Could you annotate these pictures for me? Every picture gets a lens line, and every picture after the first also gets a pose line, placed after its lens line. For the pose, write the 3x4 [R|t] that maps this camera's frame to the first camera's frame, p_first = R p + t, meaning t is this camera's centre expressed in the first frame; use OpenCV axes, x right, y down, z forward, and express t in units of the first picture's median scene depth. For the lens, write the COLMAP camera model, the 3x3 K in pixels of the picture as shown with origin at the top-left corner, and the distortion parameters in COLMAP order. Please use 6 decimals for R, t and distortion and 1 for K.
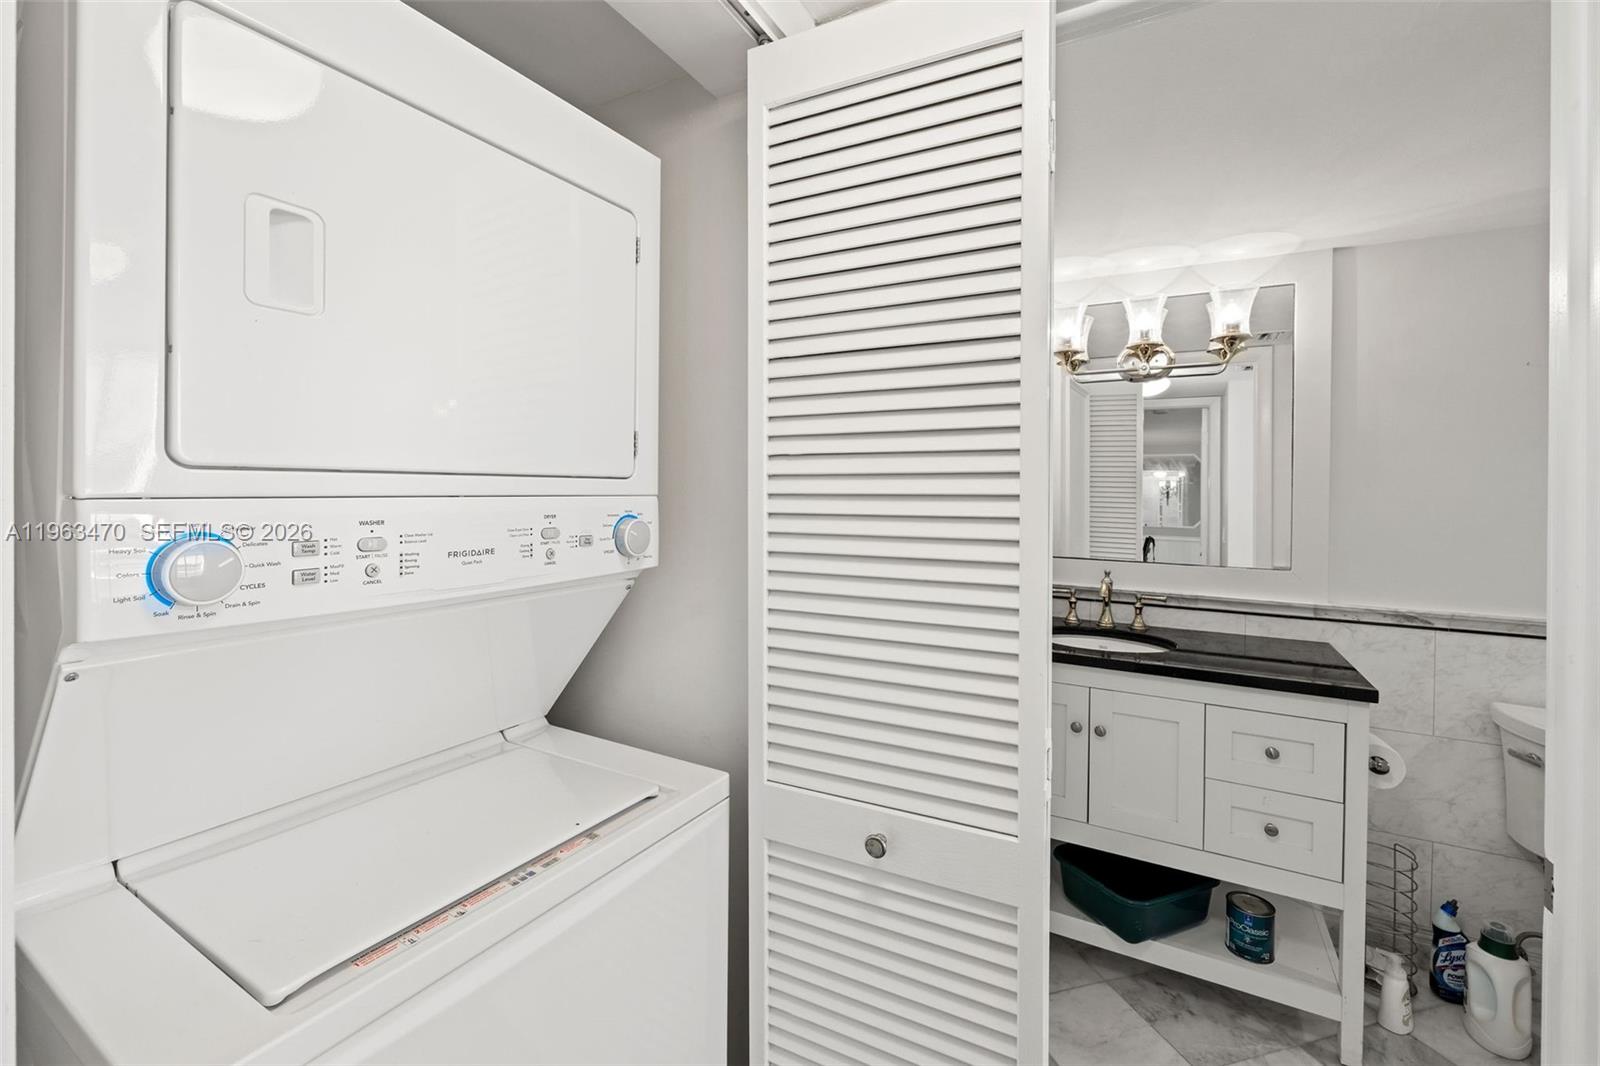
lens RADIAL K [[656.7, 0, 798.3], [0, 656.7, 487.7], [0, 0, 1]] dist [0.001586, 0.000645]
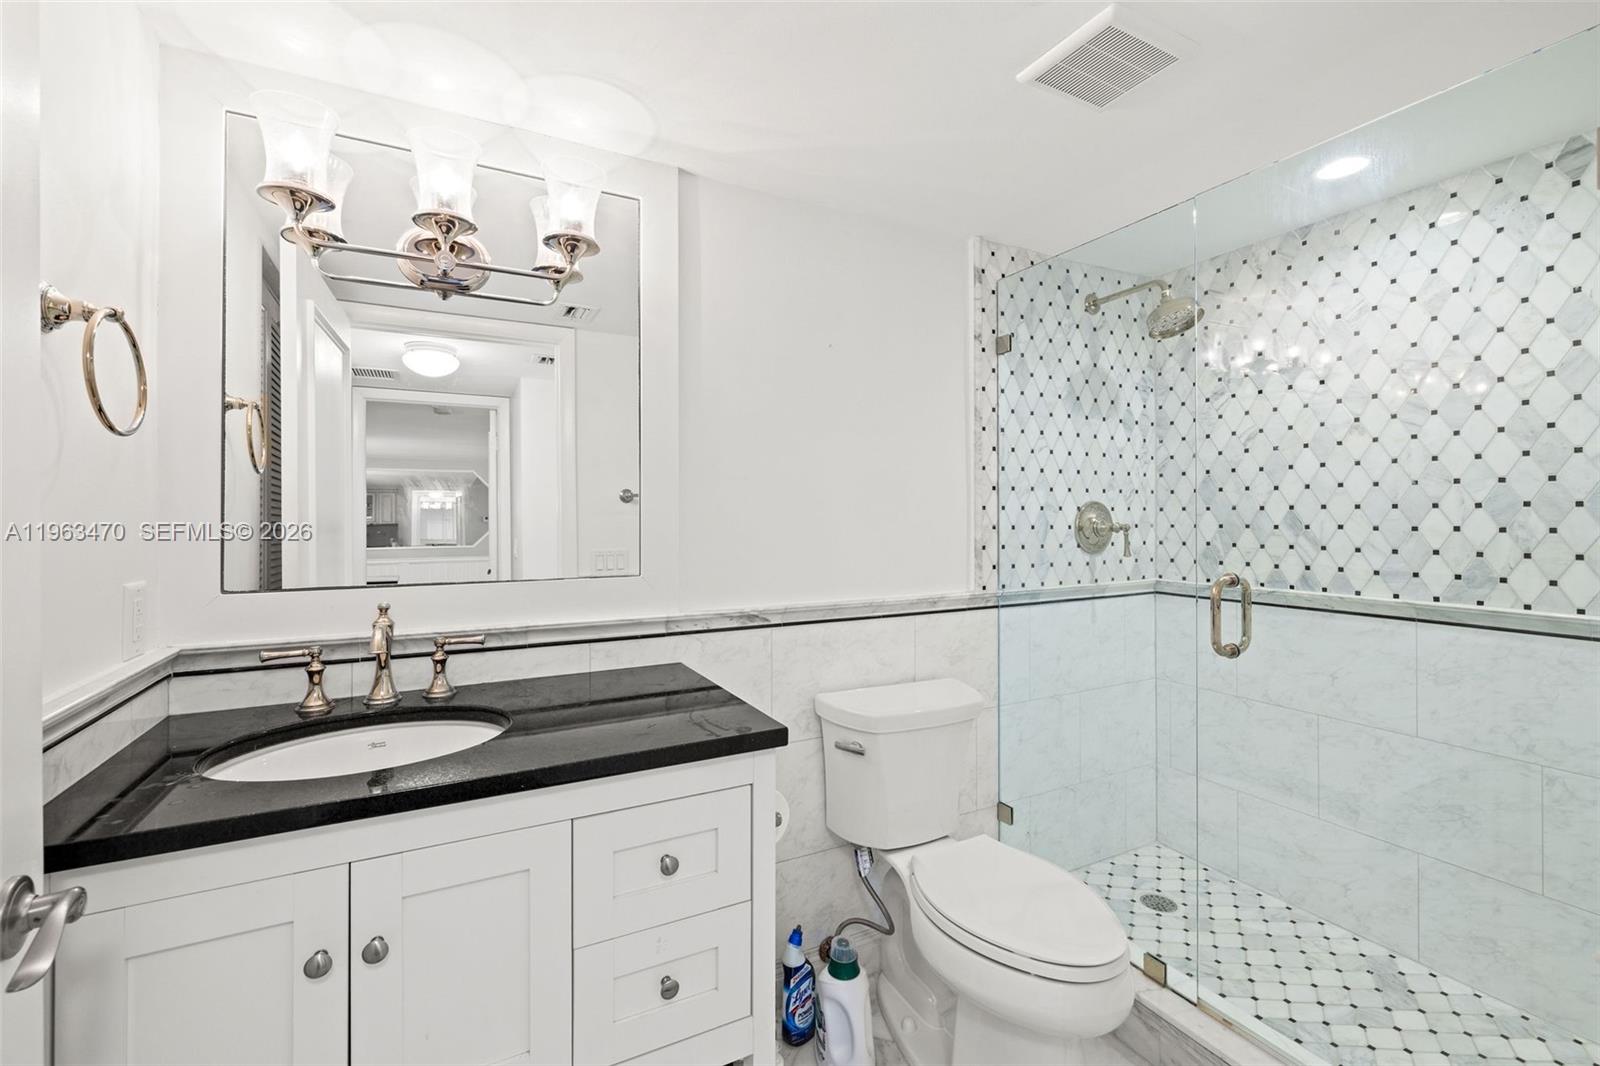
lens RADIAL K [[682.4, 0, 803.8], [0, 682.4, 517.4], [0, 0, 1]] dist [0.001289, -0.010032]
pose [[0.542169, -0.012875, 0.840171, 0.192264], [0.003308, 0.999908, 0.013189, 0.049515], [-0.840263, -0.004372, 0.542161, 0.416550]]
